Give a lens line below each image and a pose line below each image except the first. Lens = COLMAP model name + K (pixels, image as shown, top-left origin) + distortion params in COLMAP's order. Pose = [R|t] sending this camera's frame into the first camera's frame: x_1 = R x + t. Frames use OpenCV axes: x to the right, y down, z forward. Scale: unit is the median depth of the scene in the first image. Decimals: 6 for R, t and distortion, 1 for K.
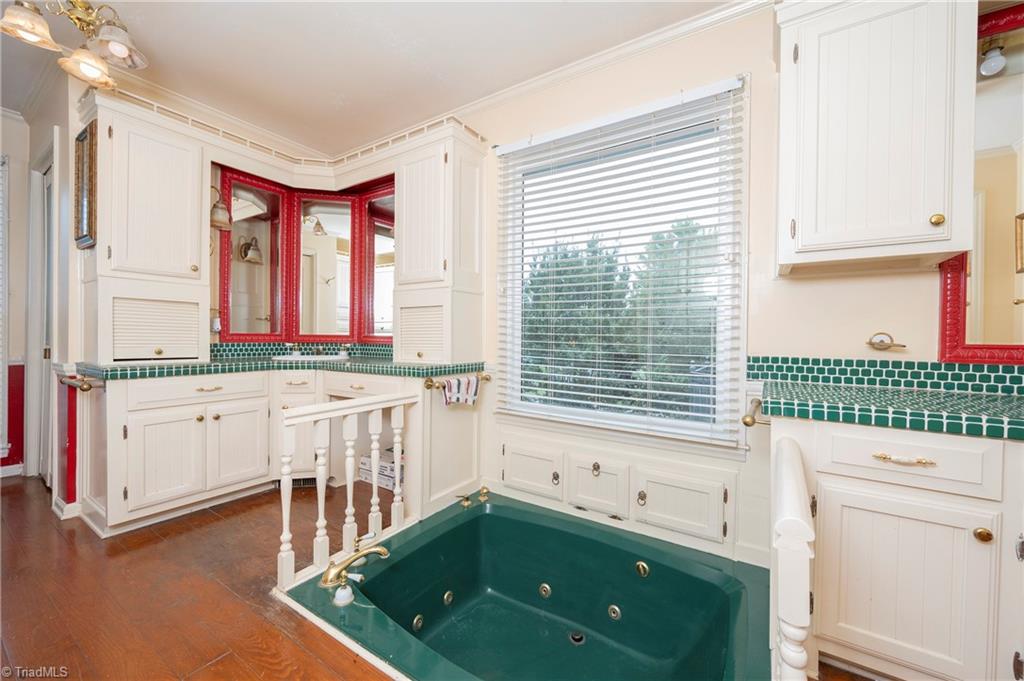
lens RADIAL K [[405.6, 0, 508.1], [0, 405.6, 340.2], [0, 0, 1]] dist [-0.002215, -0.000543]
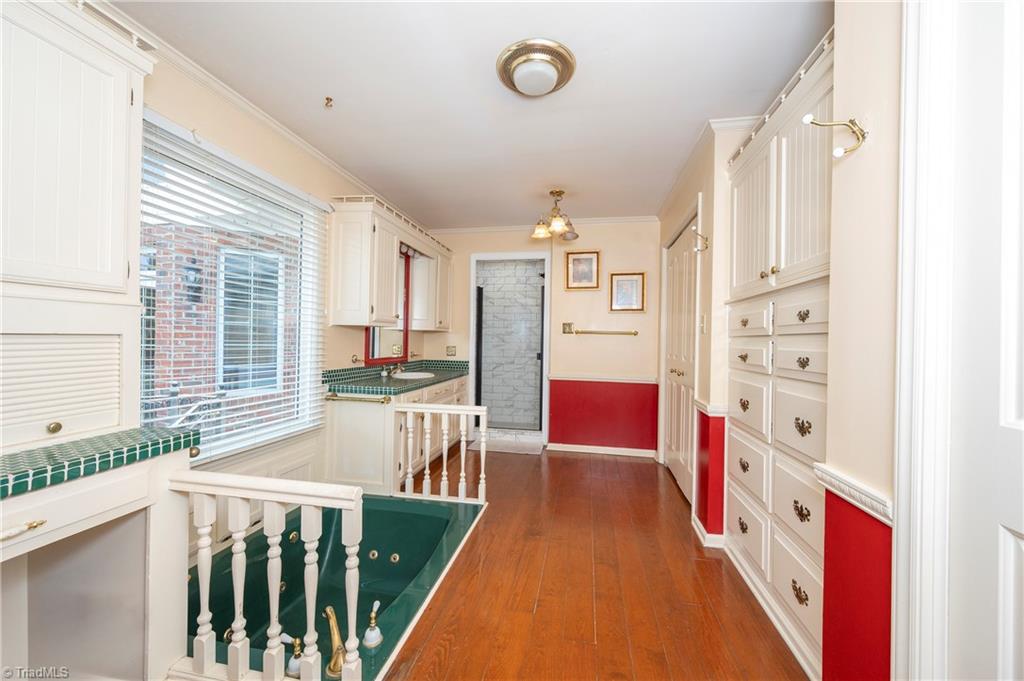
lens RADIAL K [[405.6, 0, 510.1], [0, 405.6, 338.0], [0, 0, 1]] dist [-0.002215, -0.000543]
pose [[-0.394005, -0.016325, 0.918963, -1.571563], [-0.013473, 0.999837, 0.011985, -0.161354], [-0.919009, -0.007659, -0.394161, 1.152281]]
